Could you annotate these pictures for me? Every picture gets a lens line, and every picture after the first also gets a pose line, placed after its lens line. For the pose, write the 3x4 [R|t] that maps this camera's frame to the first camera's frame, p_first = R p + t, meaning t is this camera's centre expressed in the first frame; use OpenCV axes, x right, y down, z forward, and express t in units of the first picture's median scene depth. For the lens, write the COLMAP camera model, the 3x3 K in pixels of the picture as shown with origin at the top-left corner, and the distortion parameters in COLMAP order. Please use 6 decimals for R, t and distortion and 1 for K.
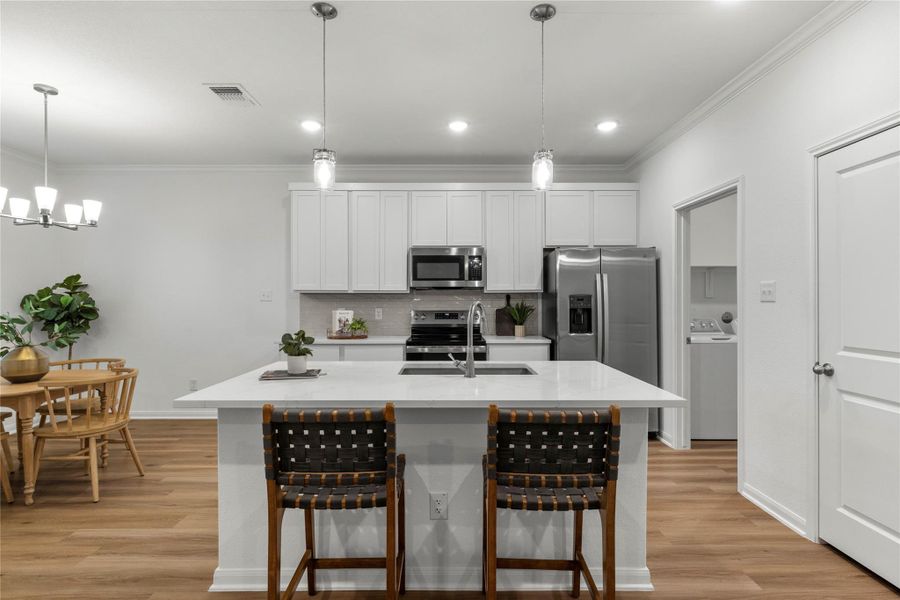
lens RADIAL K [[443.7, 0, 453.8], [0, 443.7, 302.0], [0, 0, 1]] dist [-0.012146, 0.000608]
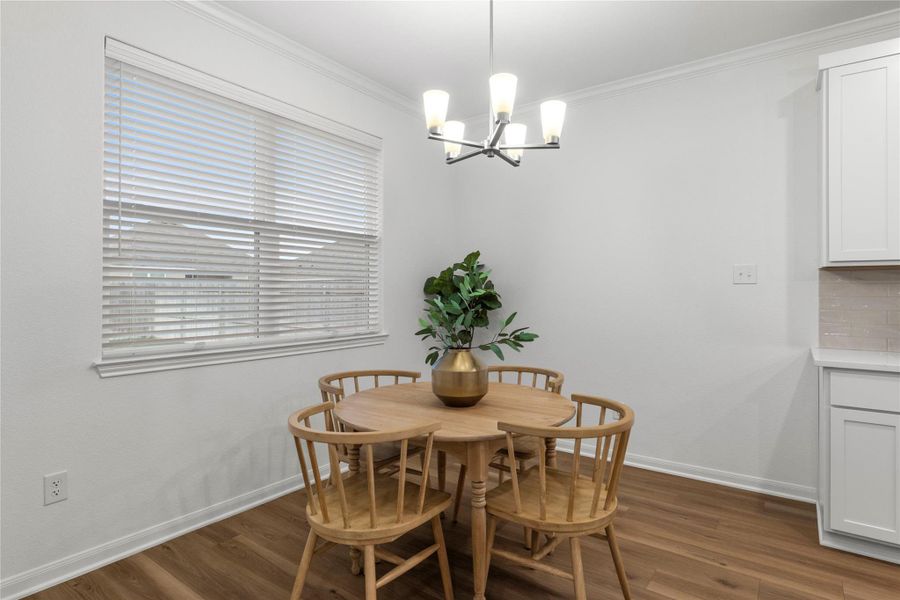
lens RADIAL K [[476.3, 0, 451.9], [0, 476.3, 291.6], [0, 0, 1]] dist [0.000035, -0.000036]
pose [[0.802675, -0.000281, -0.596416, -0.393570], [-0.005410, 0.999955, -0.007753, 0.015888], [0.596392, 0.009450, 0.802638, 0.299768]]
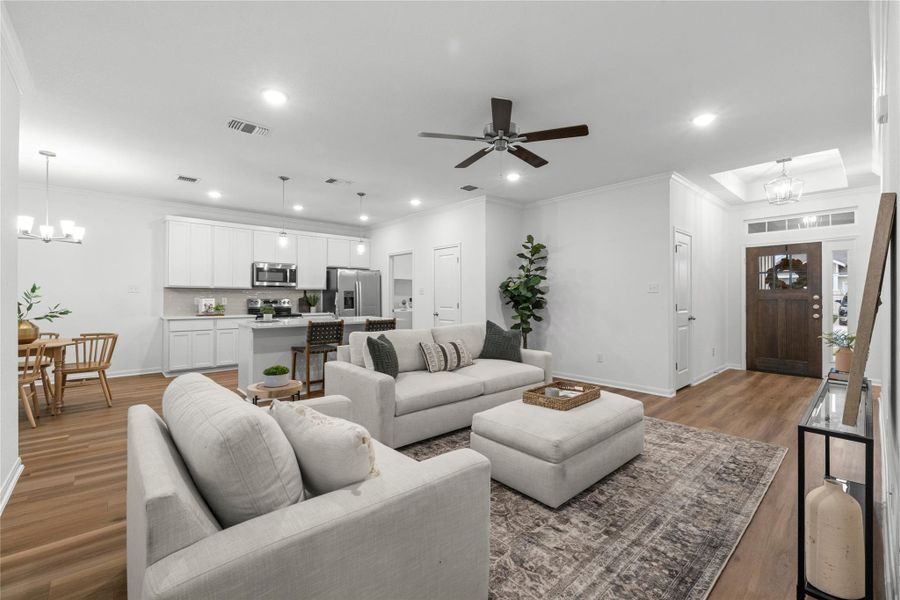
lens RADIAL K [[381.4, 0, 451.4], [0, 381.4, 294.3], [0, 0, 1]] dist [-0.000166, 0.000024]
pose [[0.753209, 0.007962, 0.657734, -0.504108], [-0.000888, 0.999938, -0.011089, 0.018195], [-0.657781, 0.007768, 0.753169, -0.649665]]
